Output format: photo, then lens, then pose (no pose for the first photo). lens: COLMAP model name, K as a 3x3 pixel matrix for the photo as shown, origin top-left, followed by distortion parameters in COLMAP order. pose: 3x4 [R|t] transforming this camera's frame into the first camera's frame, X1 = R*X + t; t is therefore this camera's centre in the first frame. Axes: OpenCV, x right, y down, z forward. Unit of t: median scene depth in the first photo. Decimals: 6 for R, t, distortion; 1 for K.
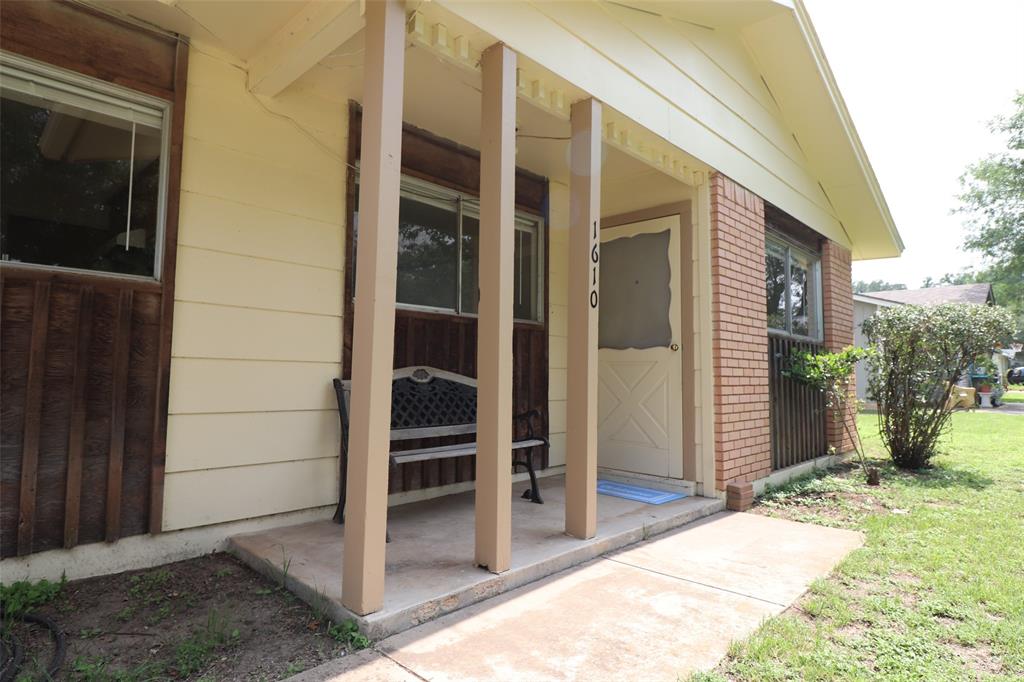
lens RADIAL K [[570.6, 0, 510.0], [0, 570.6, 338.2], [0, 0, 1]] dist [-0.000479, 0.000110]
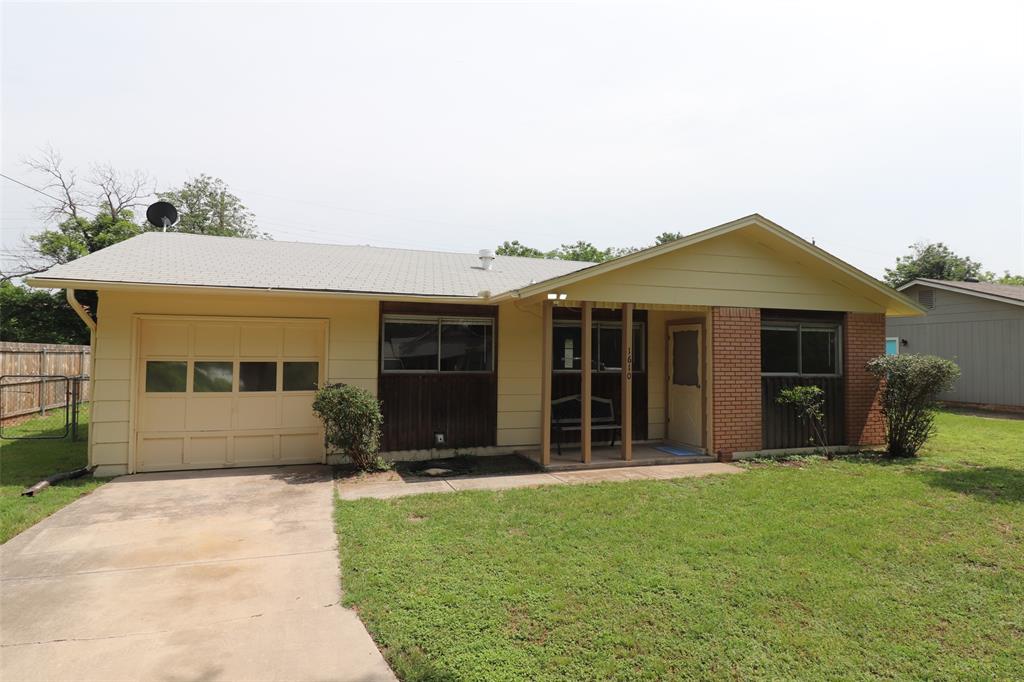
lens RADIAL K [[570.6, 0, 512.6], [0, 570.6, 342.3], [0, 0, 1]] dist [-0.000479, 0.000110]
pose [[0.891987, -0.014864, -0.451817, 0.684610], [0.031766, 0.999050, 0.029845, -0.254153], [0.450944, -0.040974, 0.891611, -1.318429]]
